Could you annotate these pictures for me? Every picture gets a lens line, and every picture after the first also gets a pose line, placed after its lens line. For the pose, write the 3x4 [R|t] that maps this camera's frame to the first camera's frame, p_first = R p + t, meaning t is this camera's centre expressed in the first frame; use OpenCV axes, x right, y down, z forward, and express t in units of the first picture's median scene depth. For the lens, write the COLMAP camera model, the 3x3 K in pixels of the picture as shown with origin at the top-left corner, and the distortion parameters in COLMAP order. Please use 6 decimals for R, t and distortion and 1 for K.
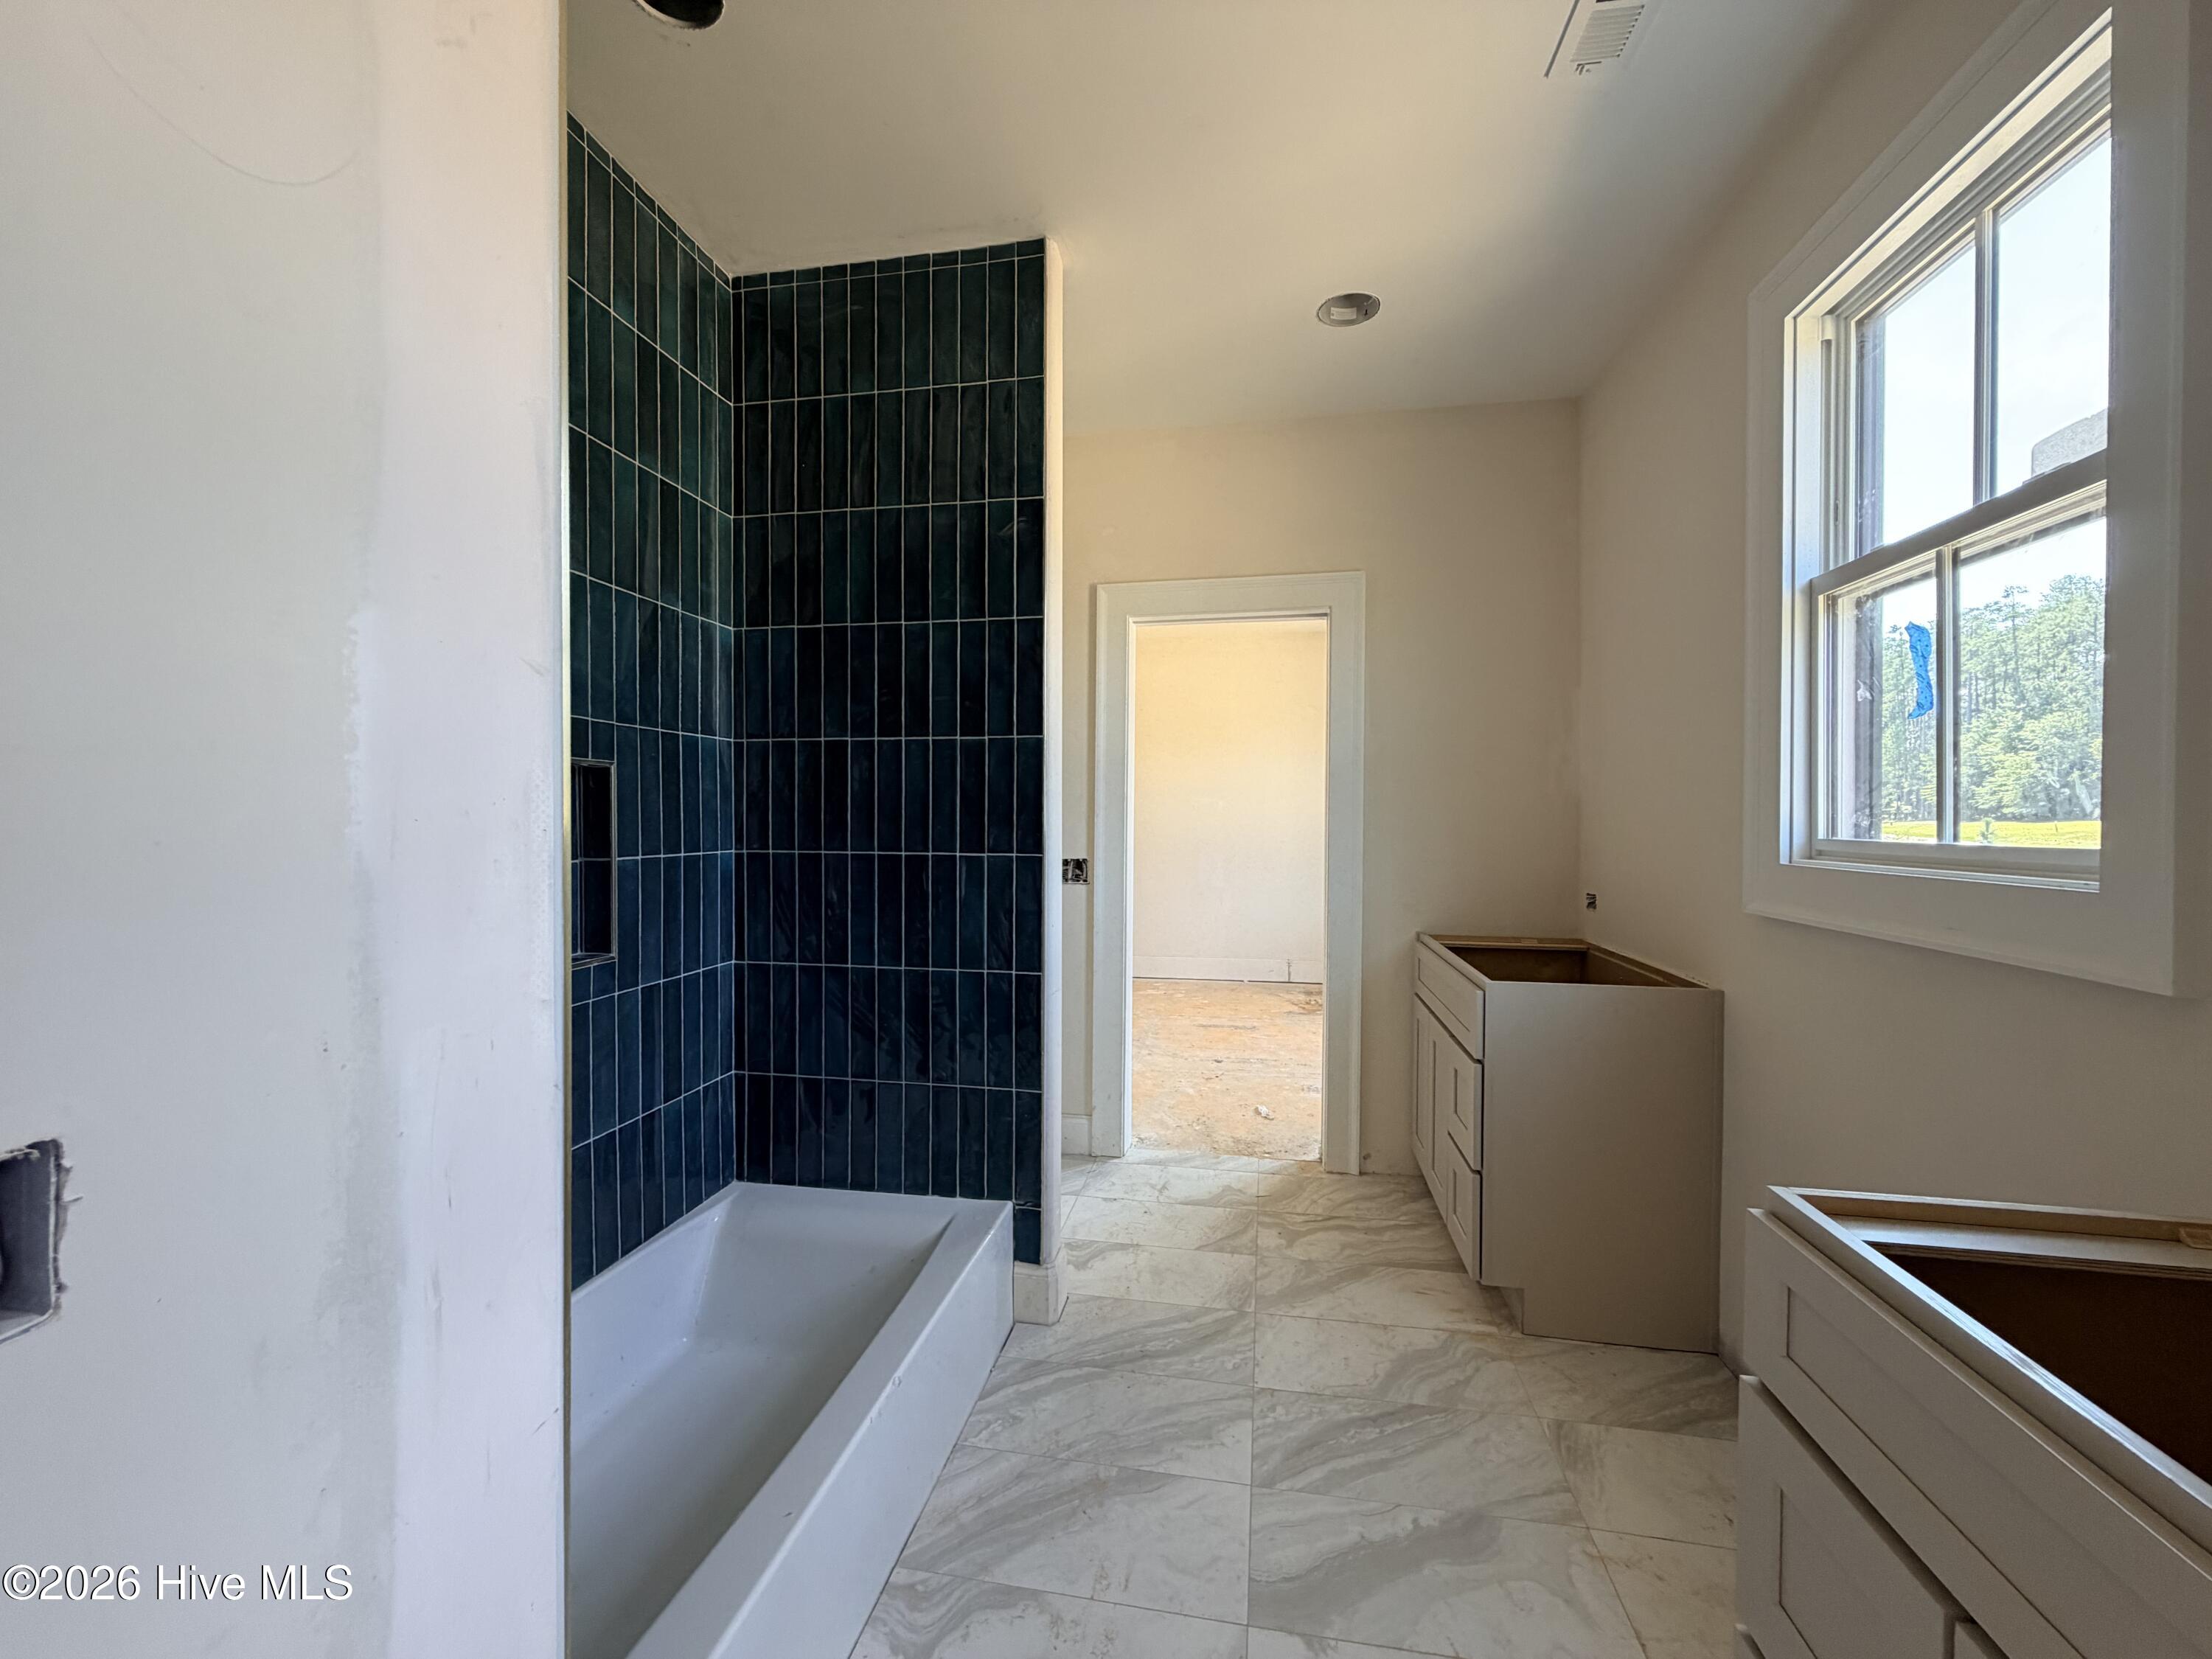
lens RADIAL K [[886.9, 0, 1109.3], [0, 886.9, 826.5], [0, 0, 1]] dist [-0.002287, 0.000089]
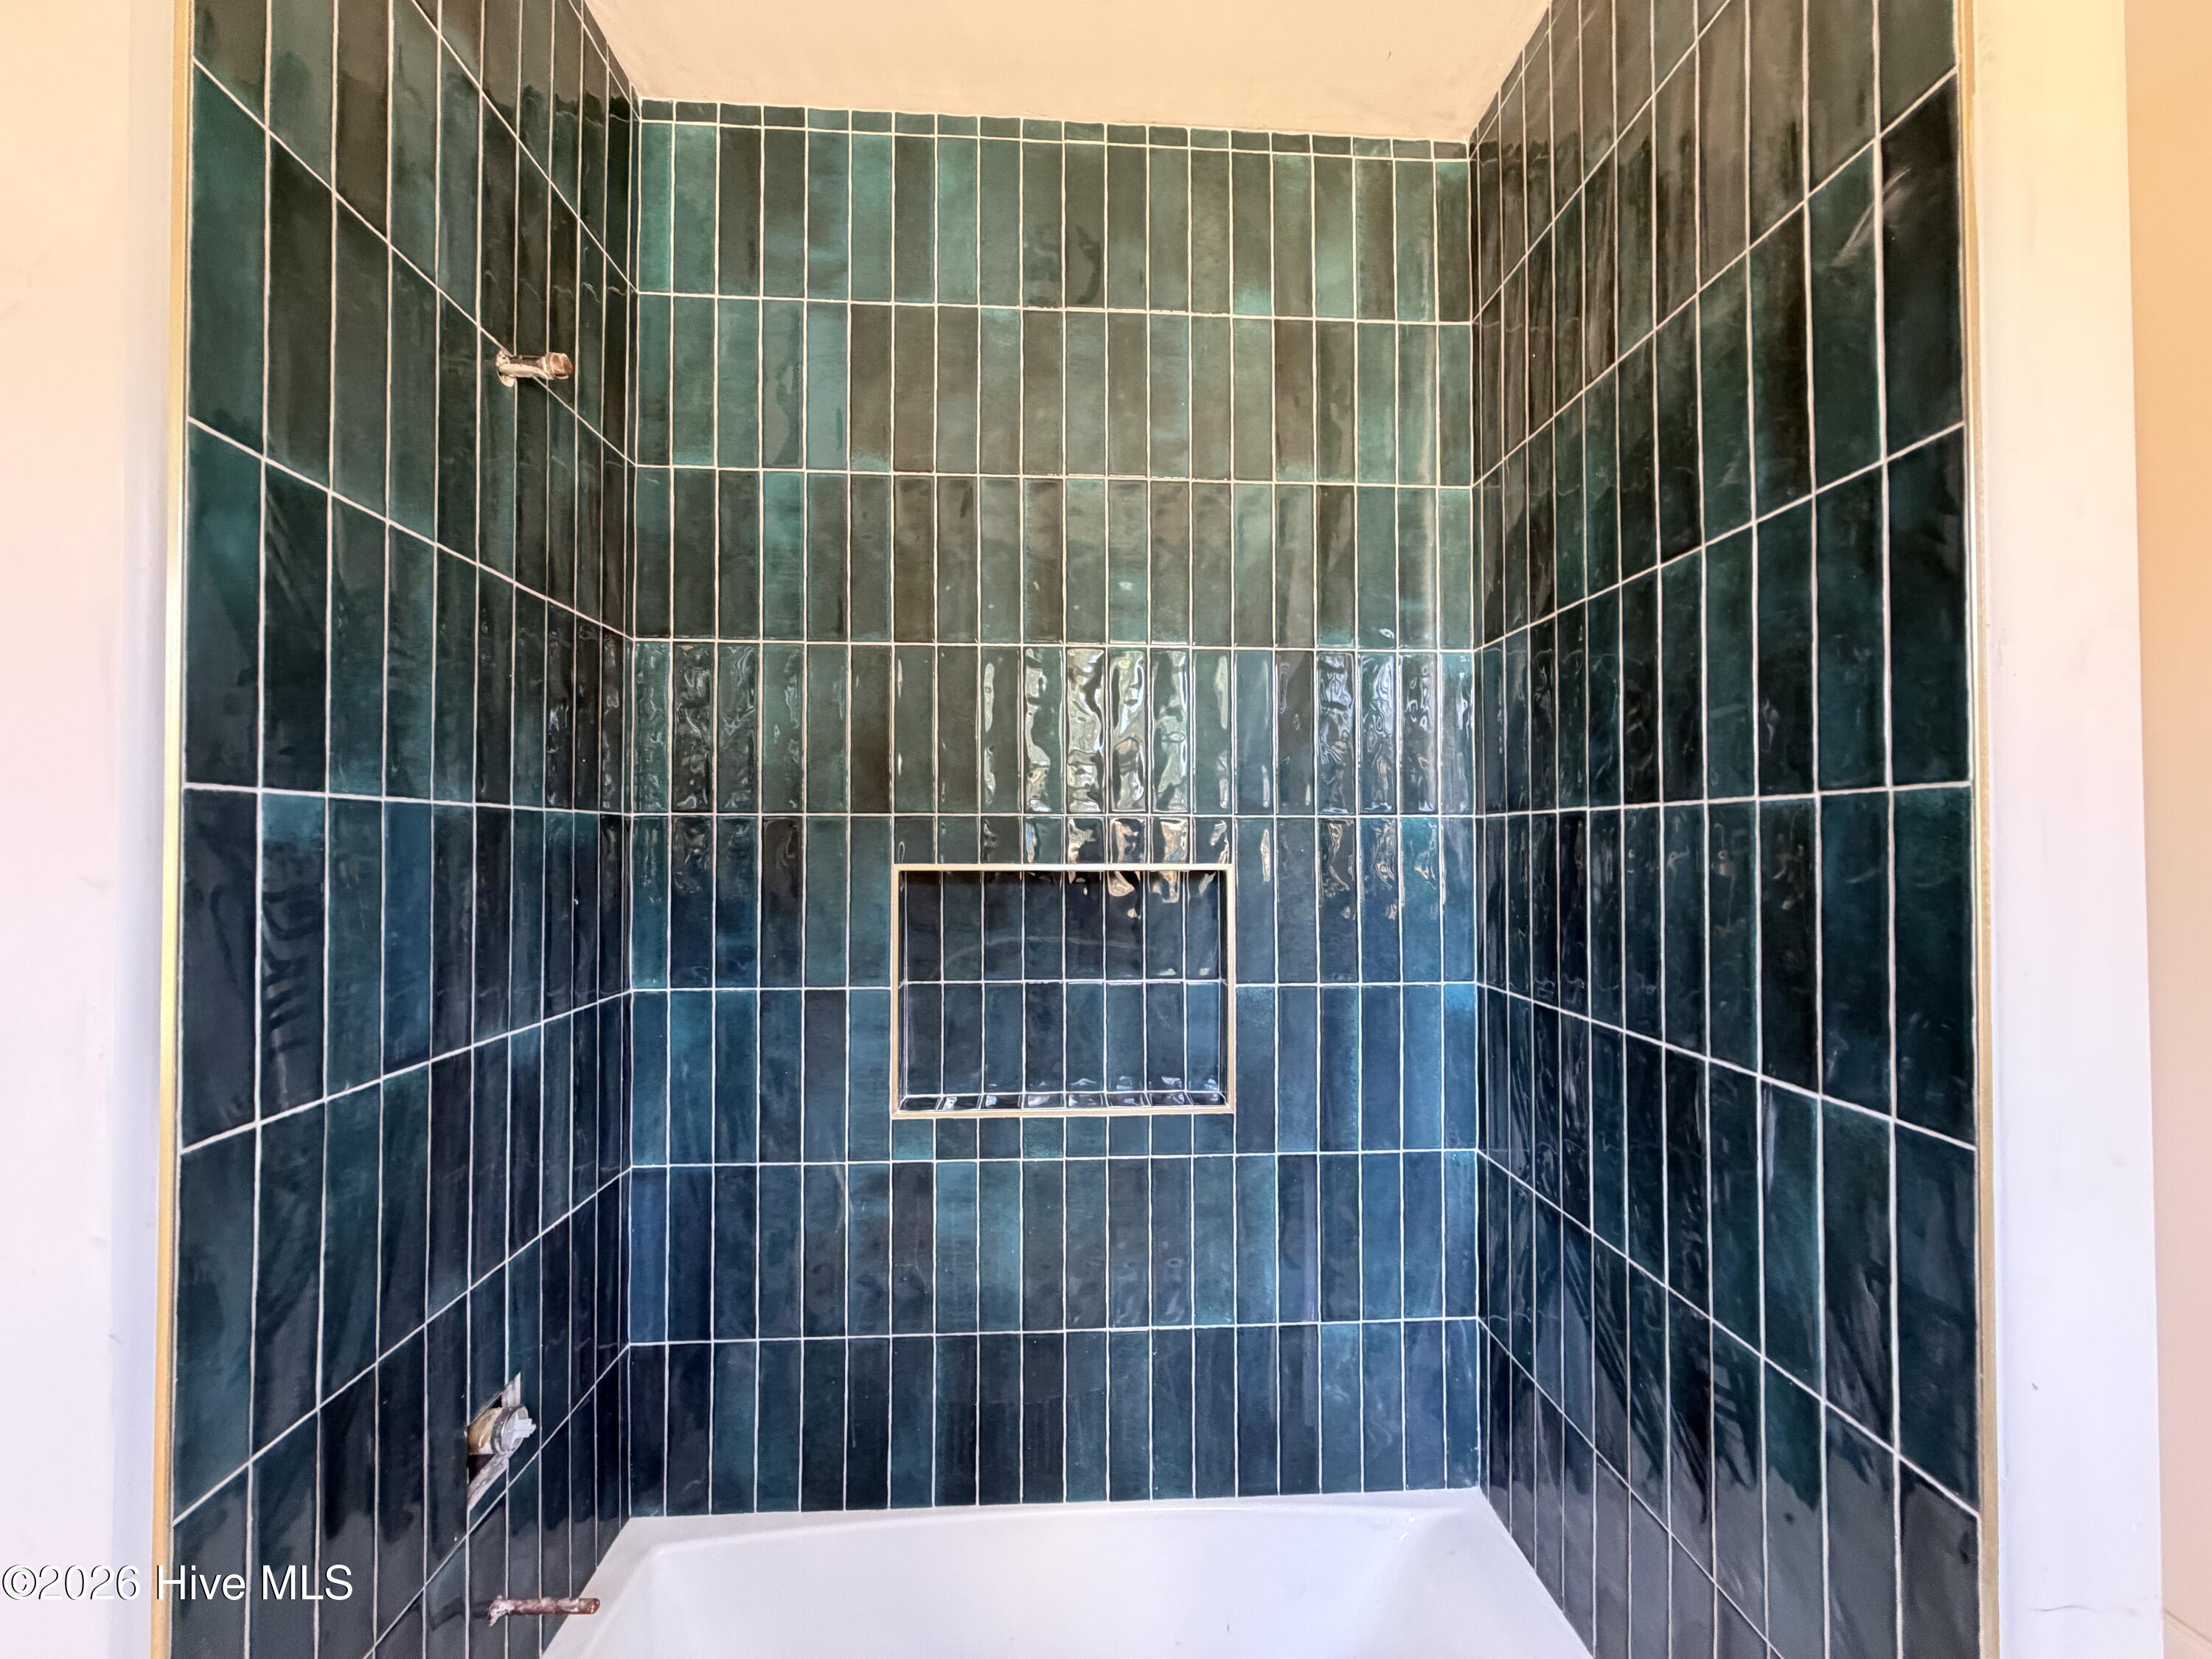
lens RADIAL K [[886.9, 0, 1101.3], [0, 886.9, 831.7], [0, 0, 1]] dist [-0.002287, 0.000089]
pose [[0.214536, -0.017379, -0.976561, 0.173338], [-0.008796, 0.999767, -0.019724, -0.073163], [0.976676, 0.012822, 0.214333, 0.602703]]
